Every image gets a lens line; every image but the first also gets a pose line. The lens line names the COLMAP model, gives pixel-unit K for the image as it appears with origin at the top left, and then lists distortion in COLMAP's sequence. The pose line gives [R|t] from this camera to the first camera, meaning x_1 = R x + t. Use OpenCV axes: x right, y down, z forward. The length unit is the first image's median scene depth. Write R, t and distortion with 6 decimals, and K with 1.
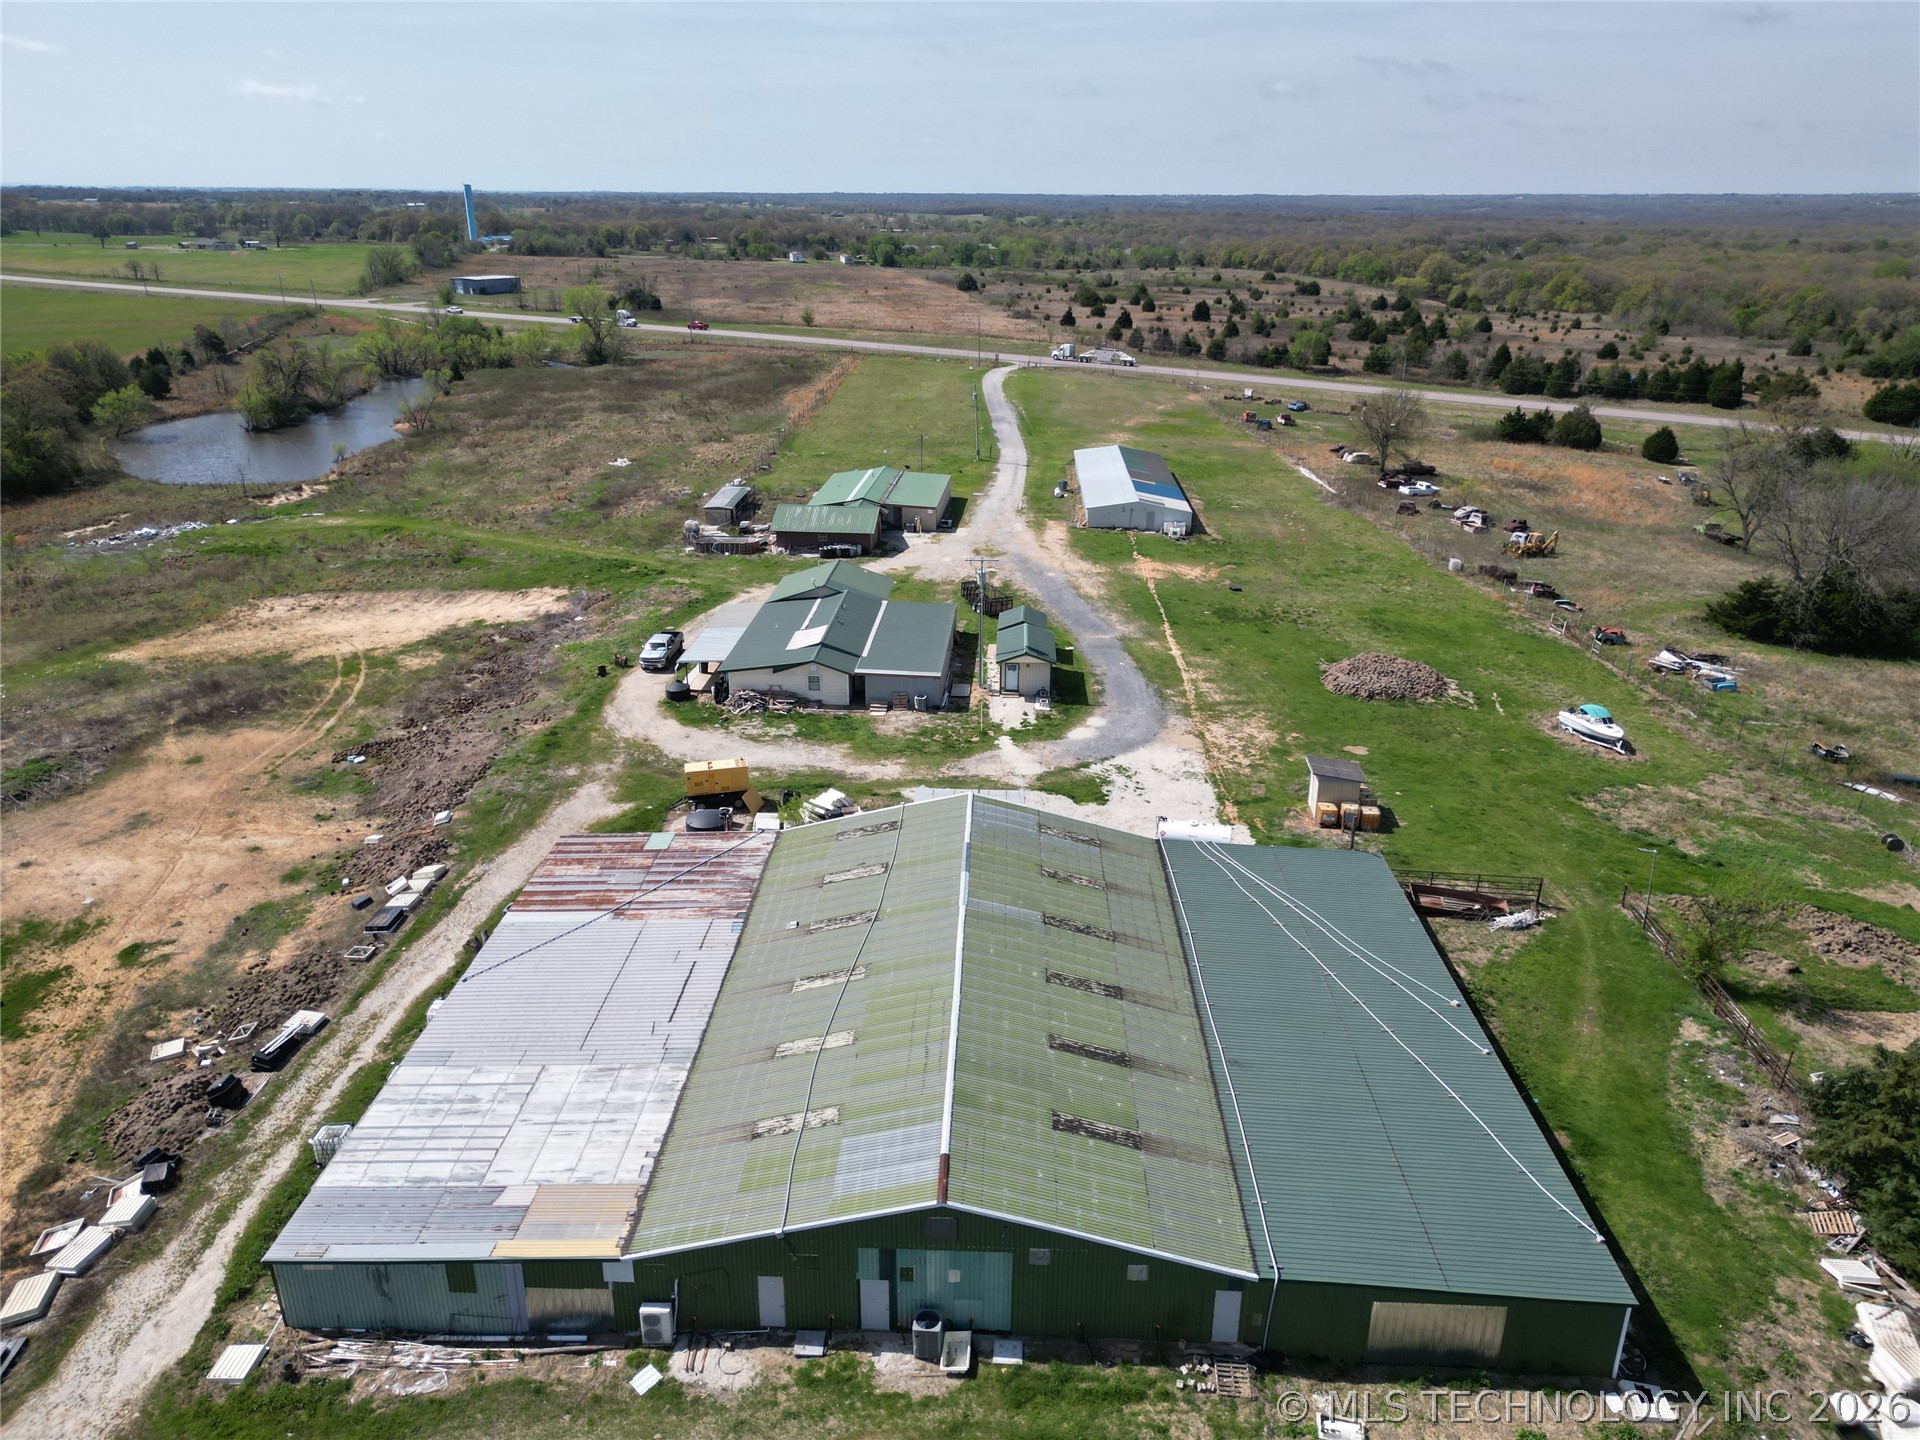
lens RADIAL K [[1341.7, 0, 961.4], [0, 1341.7, 716.9], [0, 0, 1]] dist [0.069265, -0.065077]
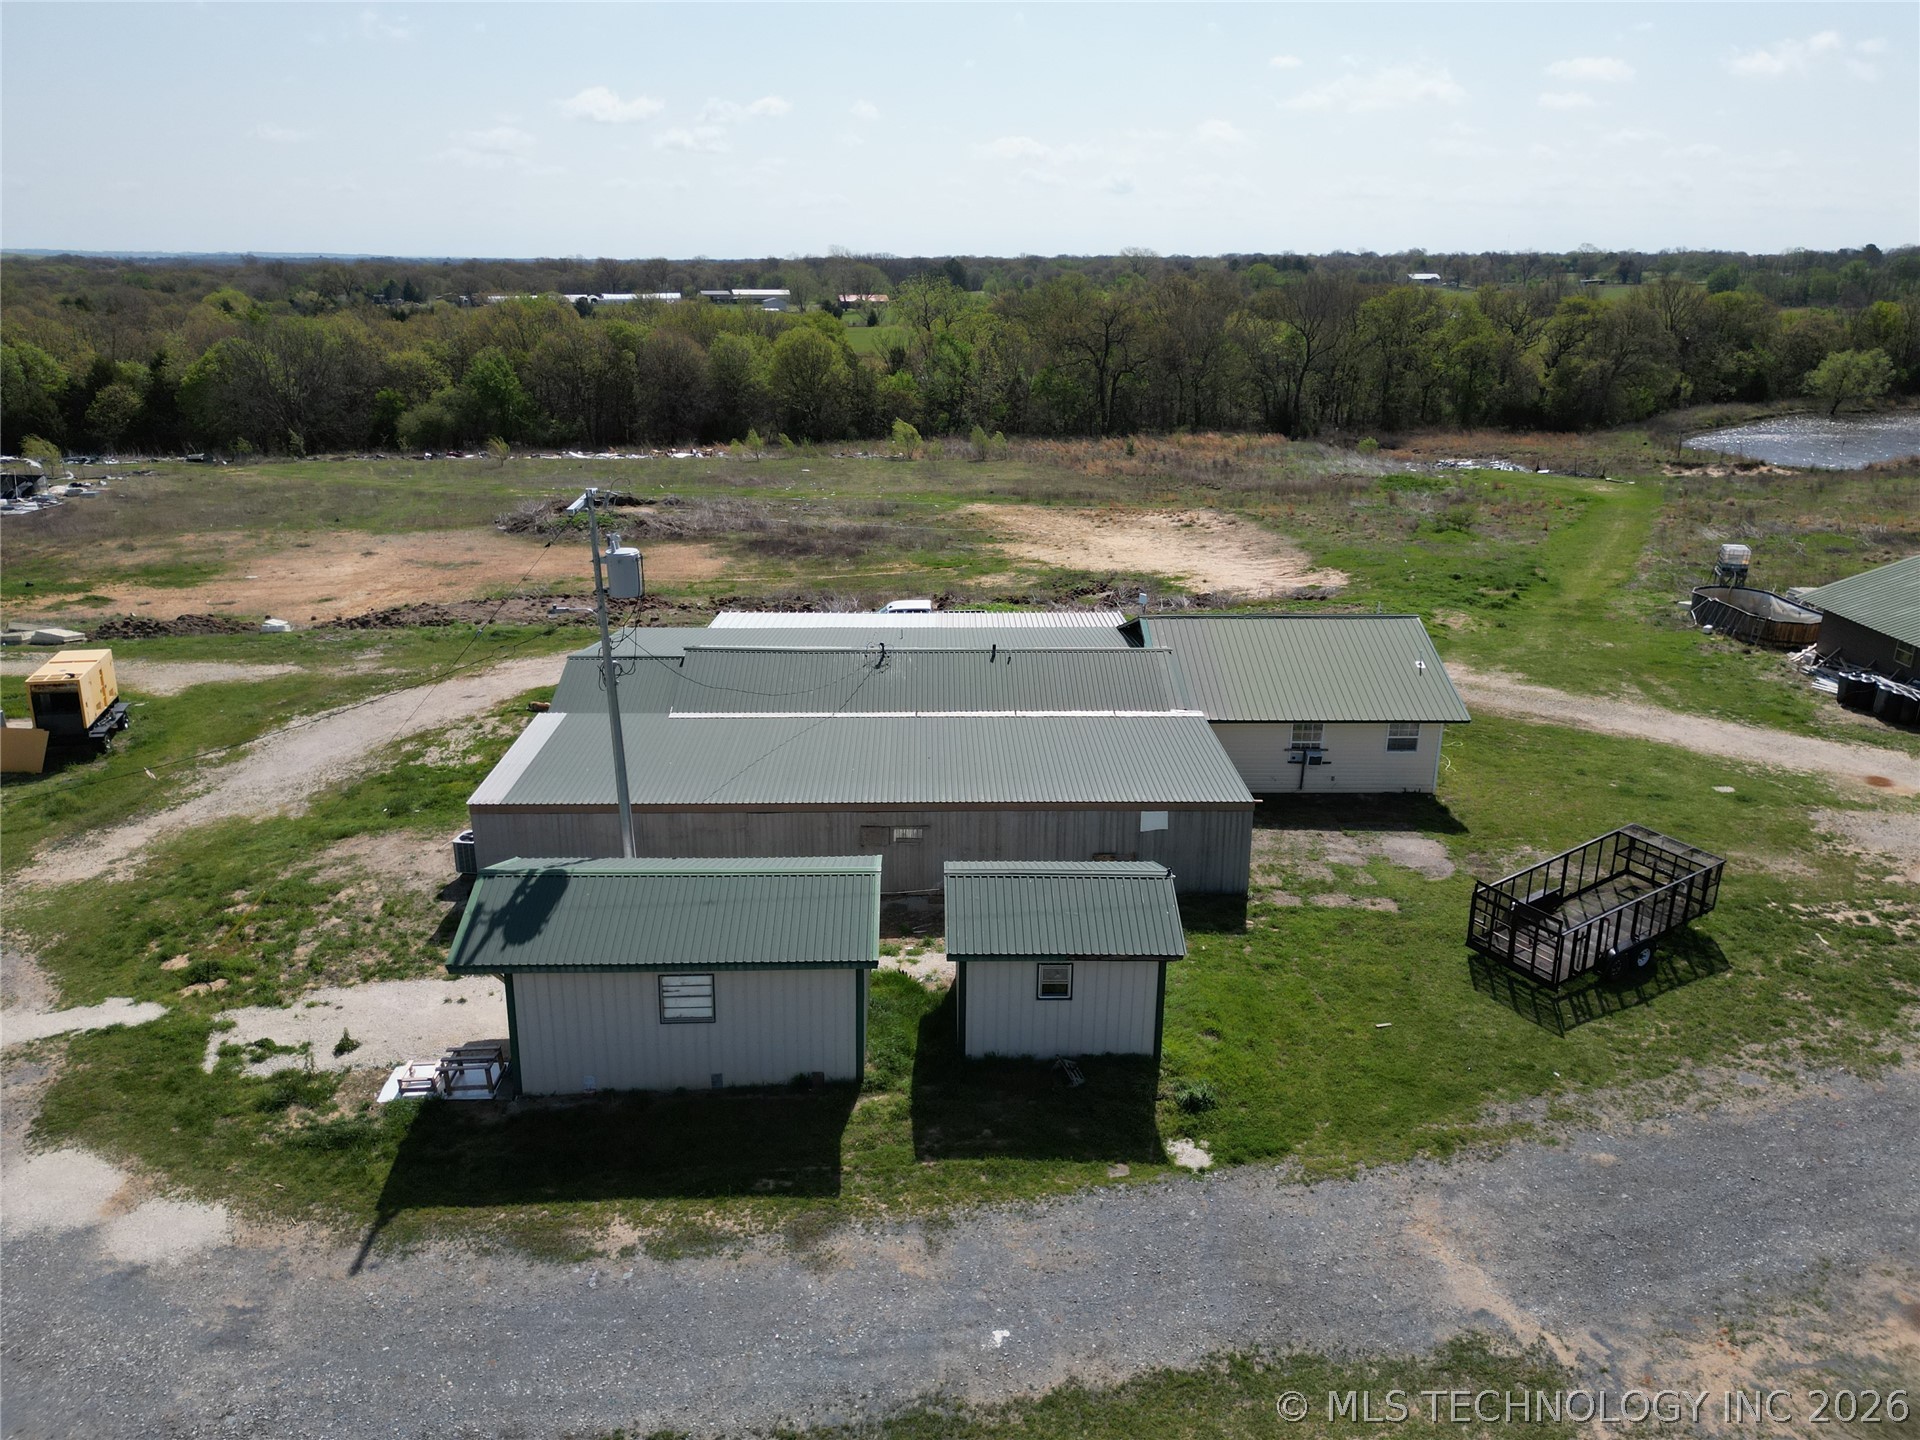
lens RADIAL K [[1341.7, 0, 961.4], [0, 1341.7, 716.9], [0, 0, 1]] dist [0.069265, -0.065077]
pose [[0.081067, 0.317318, -0.944848, 0.197858], [-0.363917, 0.891944, 0.268327, -0.120581], [0.927897, 0.322094, 0.187785, 0.693064]]
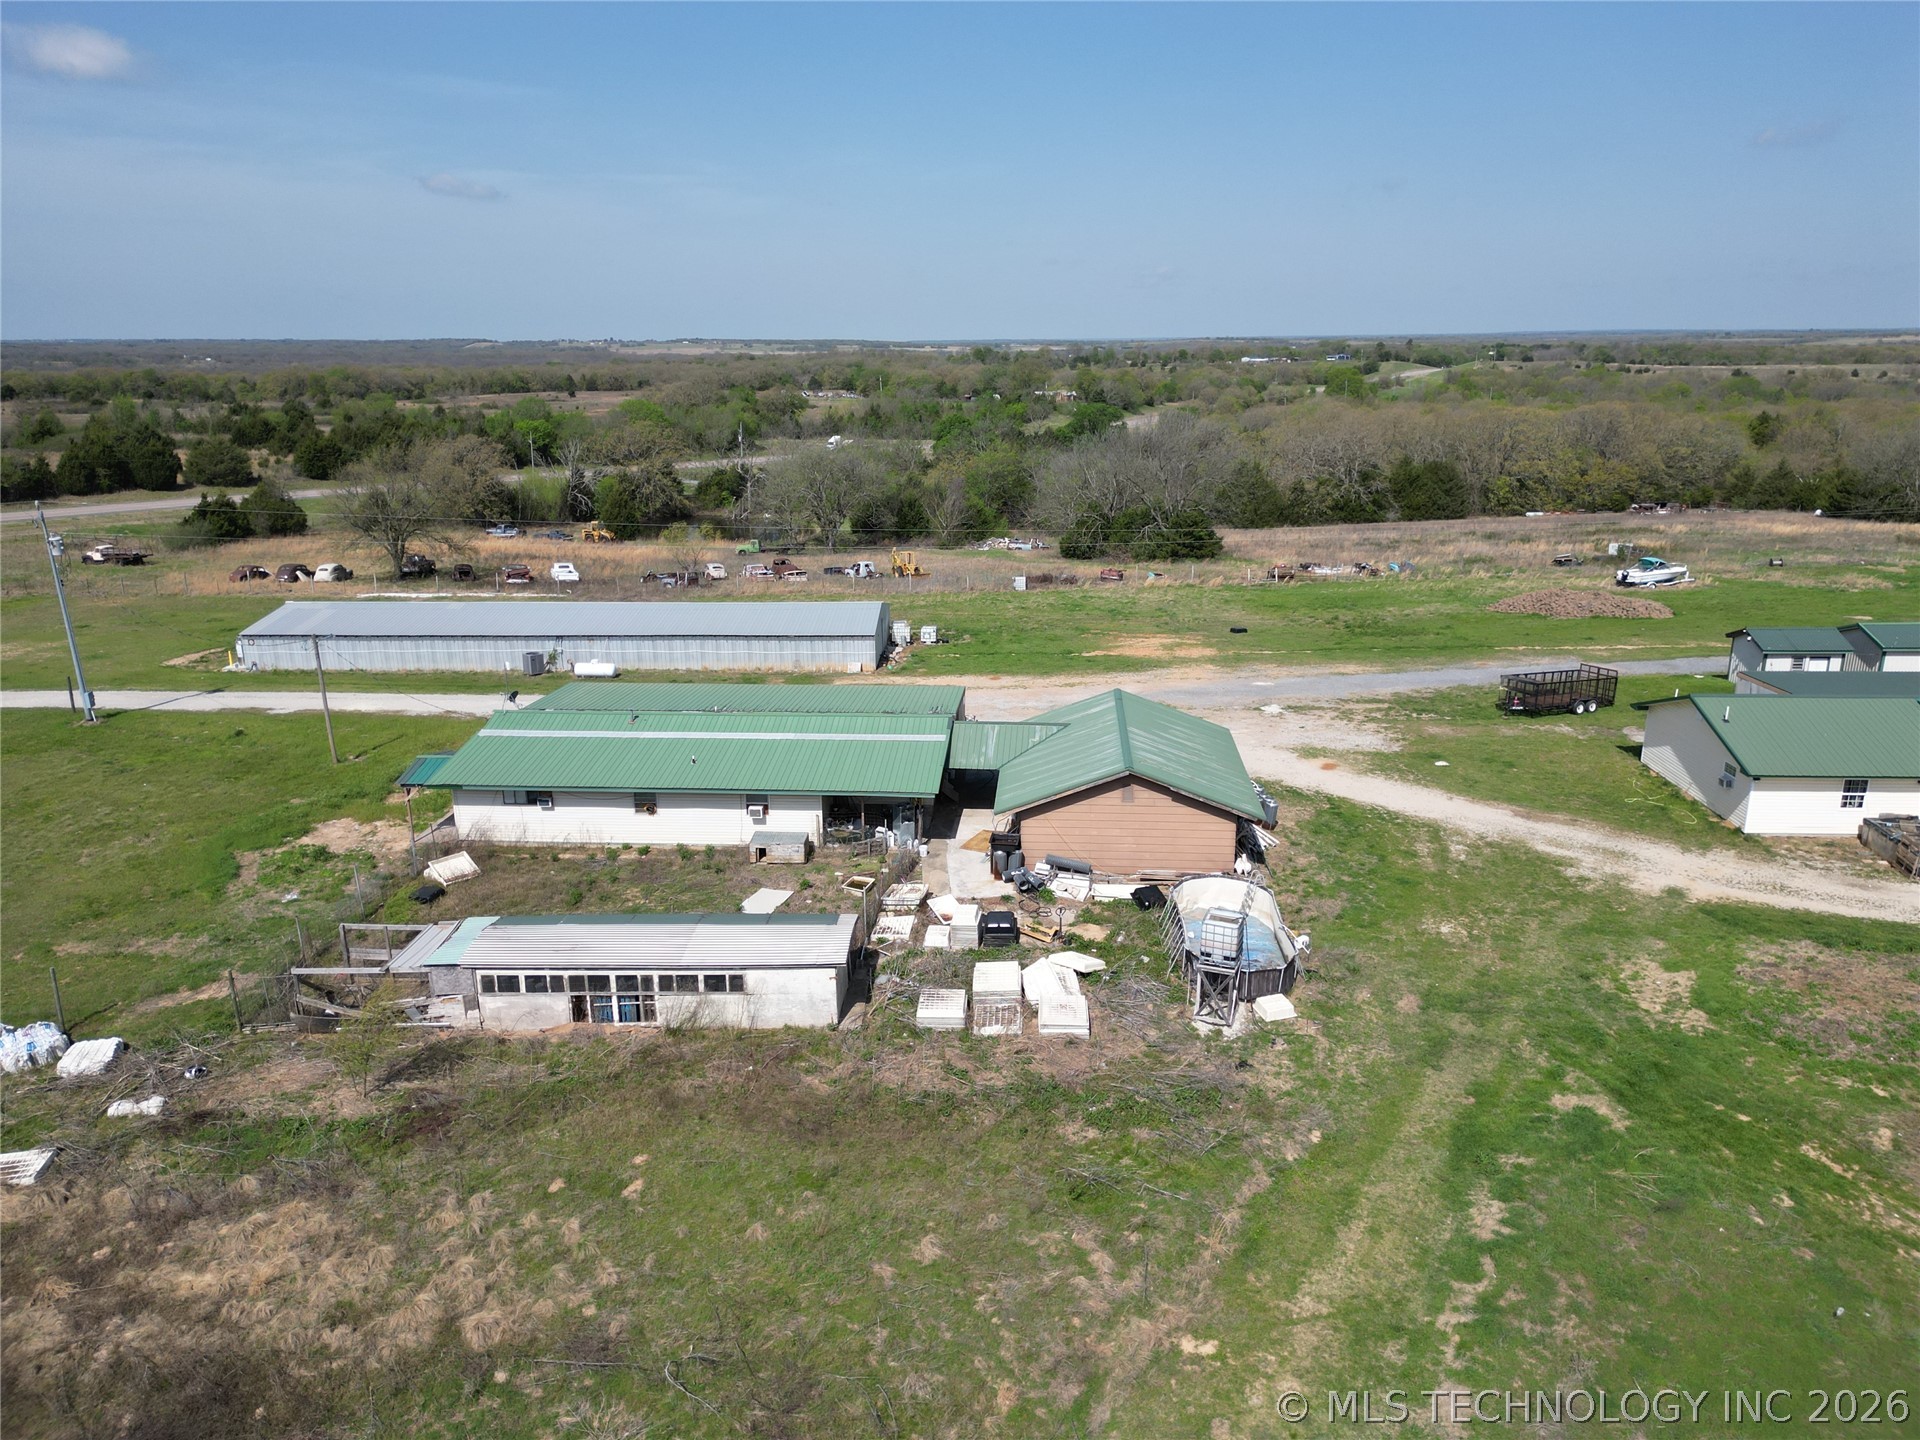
lens RADIAL K [[1341.7, 0, 961.4], [0, 1341.7, 716.9], [0, 0, 1]] dist [0.069265, -0.065077]
pose [[-0.011365, -0.275464, 0.961244, -0.434995], [0.367692, 0.892804, 0.260198, -0.263548], [-0.929878, 0.356399, 0.091139, 0.985699]]
